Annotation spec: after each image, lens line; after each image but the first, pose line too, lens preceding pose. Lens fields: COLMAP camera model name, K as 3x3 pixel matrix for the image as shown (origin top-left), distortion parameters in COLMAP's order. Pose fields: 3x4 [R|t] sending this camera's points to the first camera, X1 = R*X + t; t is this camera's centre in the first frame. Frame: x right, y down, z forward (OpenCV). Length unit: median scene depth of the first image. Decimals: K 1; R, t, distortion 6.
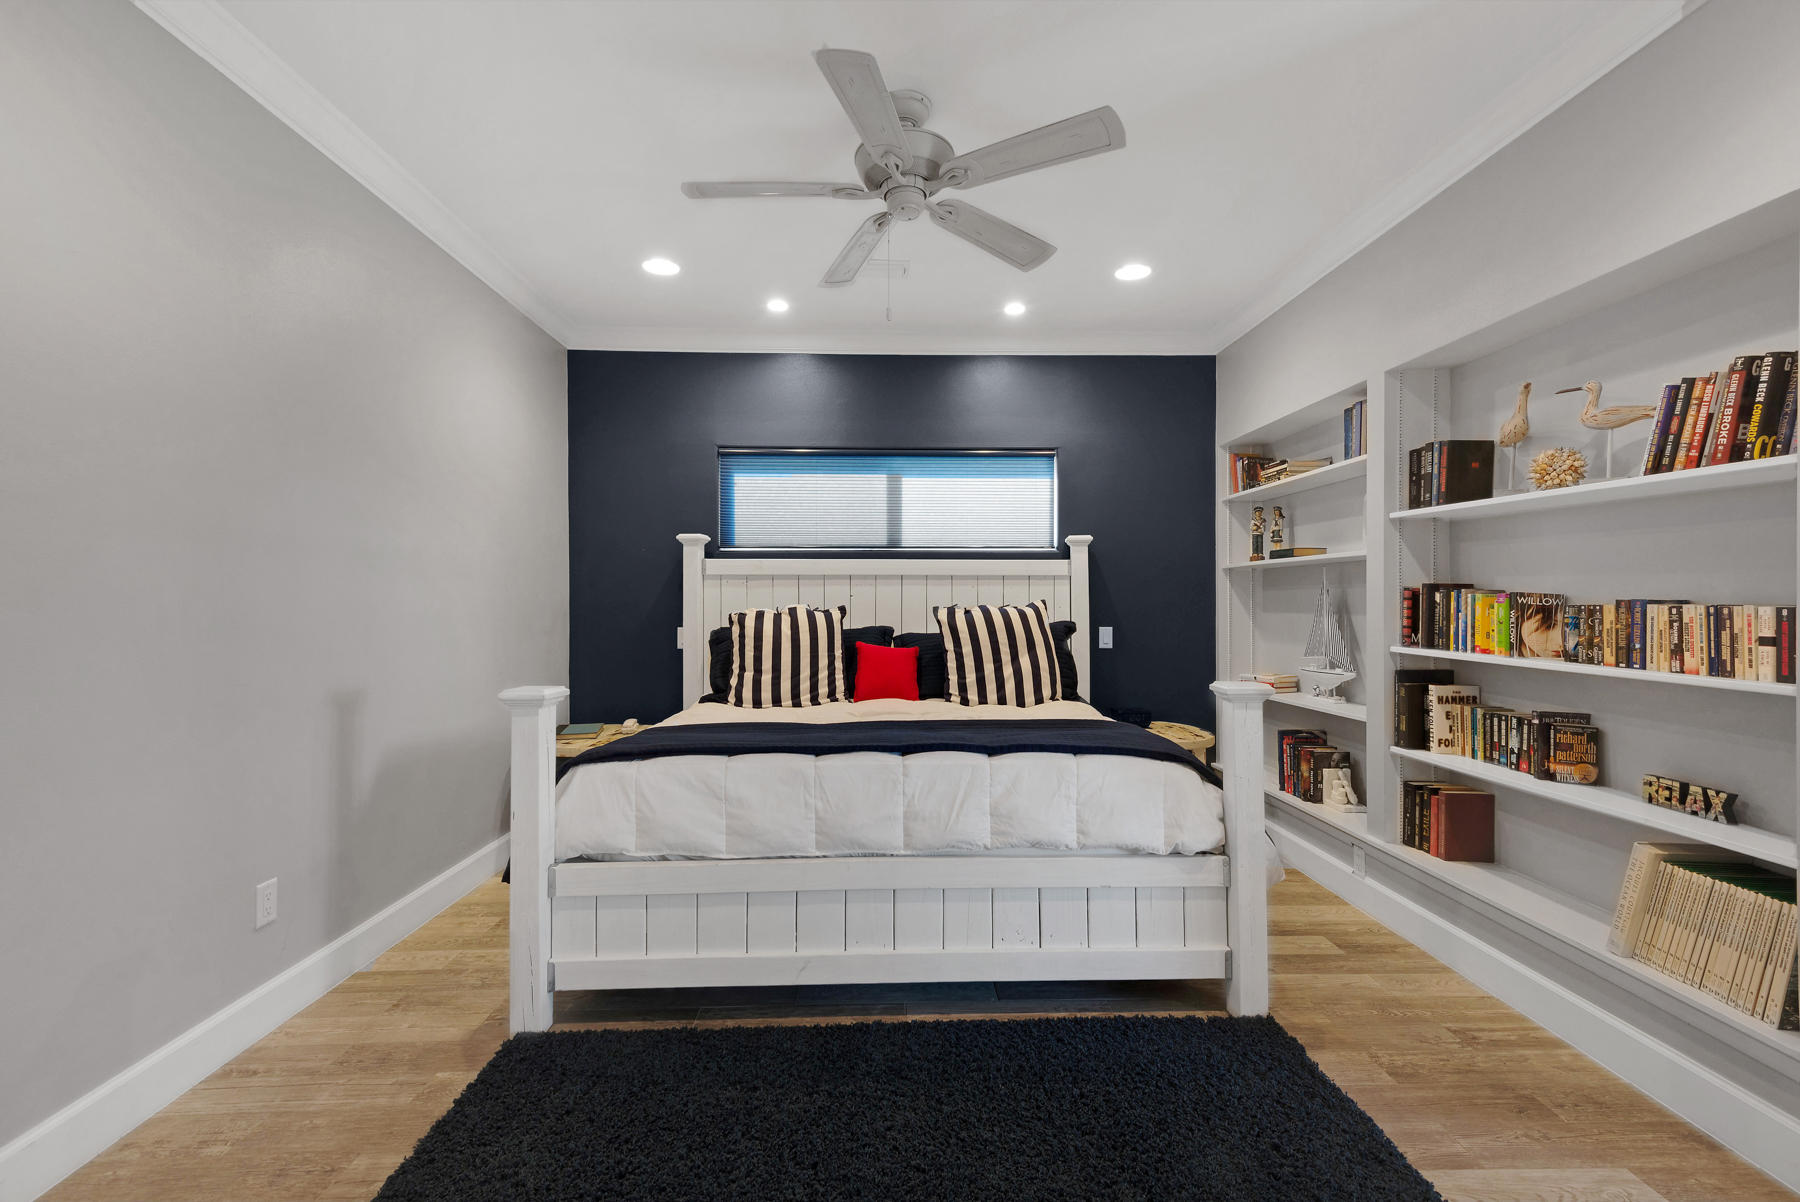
lens RADIAL K [[803.9, 0, 912.5], [0, 803.9, 591.9], [0, 0, 1]] dist [0.036749, -0.015045]
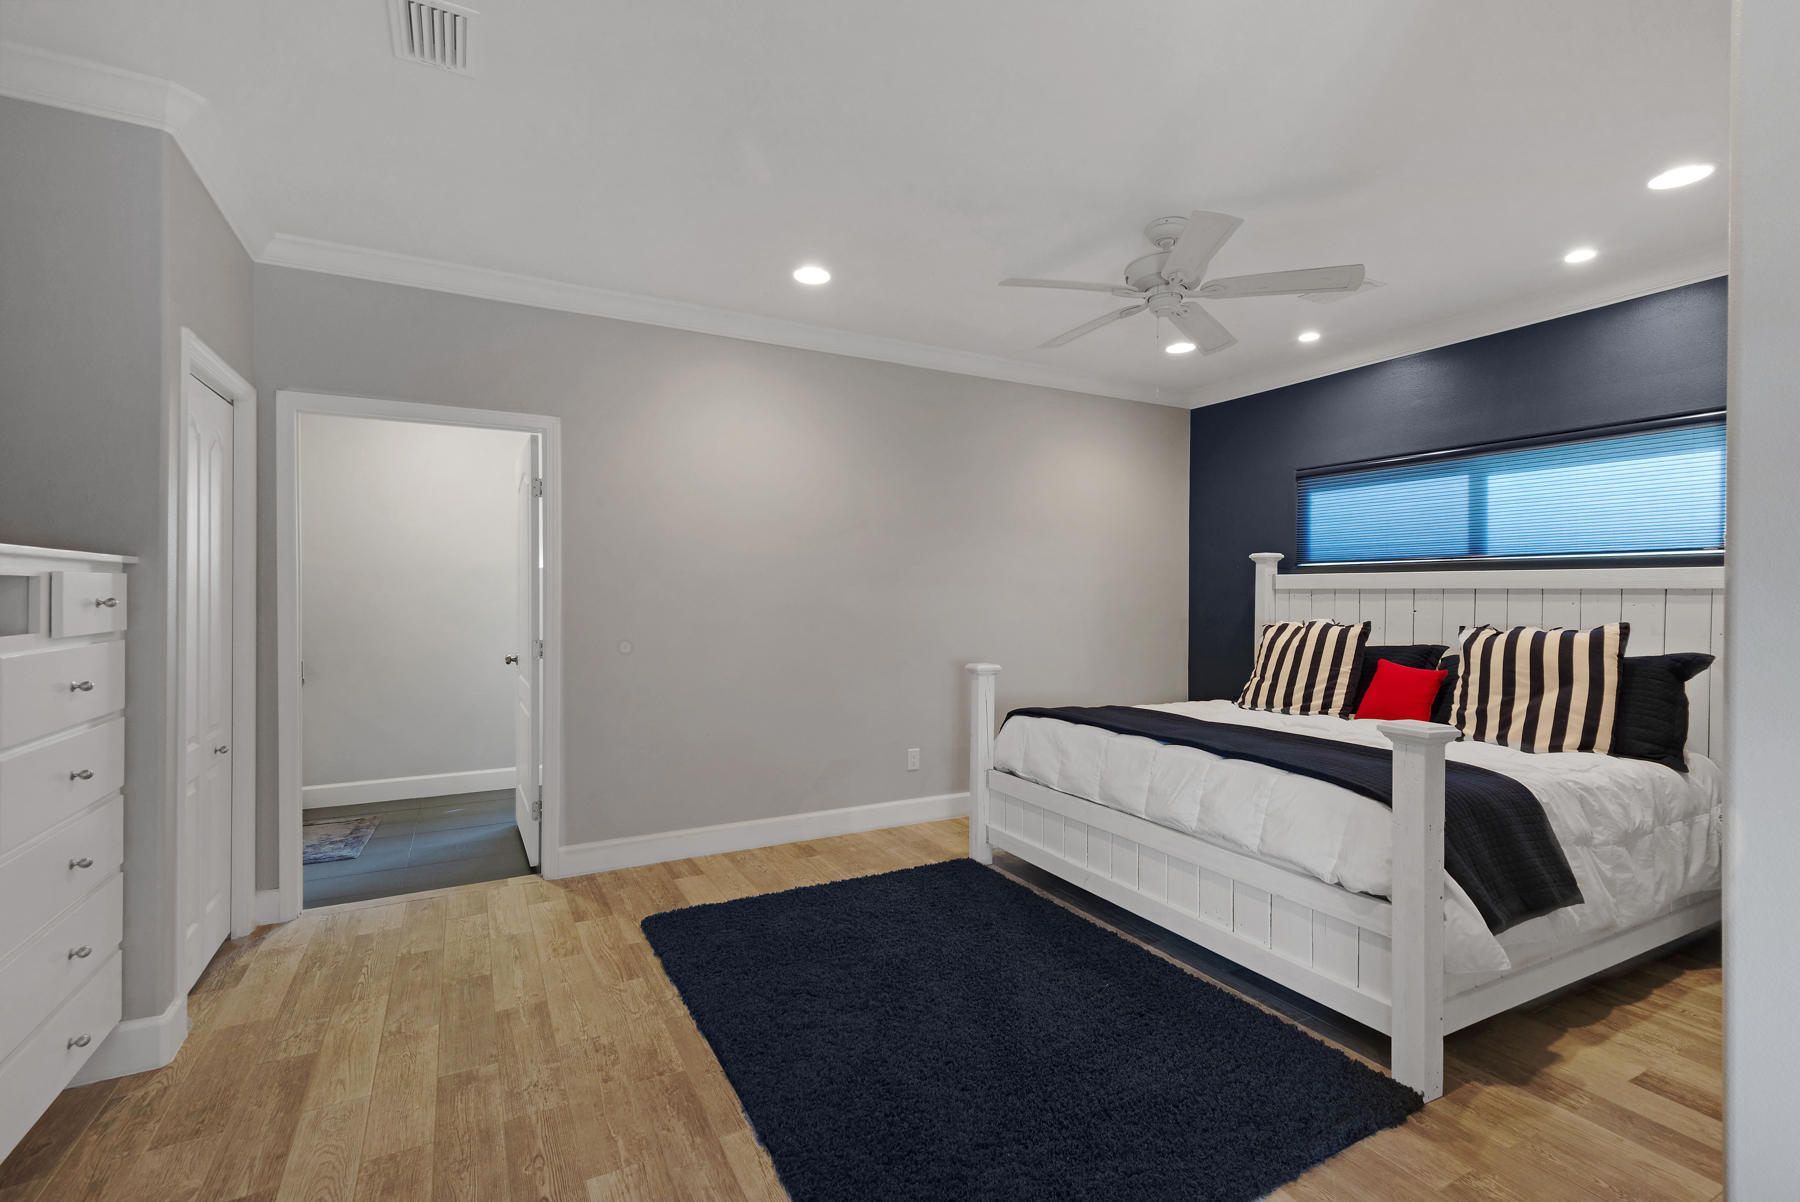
lens RADIAL K [[830.9, 0, 917.0], [0, 830.9, 595.1], [0, 0, 1]] dist [0.038770, -0.015792]
pose [[0.452716, 0.005856, -0.891635, 0.988299], [0.000252, 0.999978, 0.006695, -0.037613], [0.891655, -0.003255, 0.452705, 0.077259]]
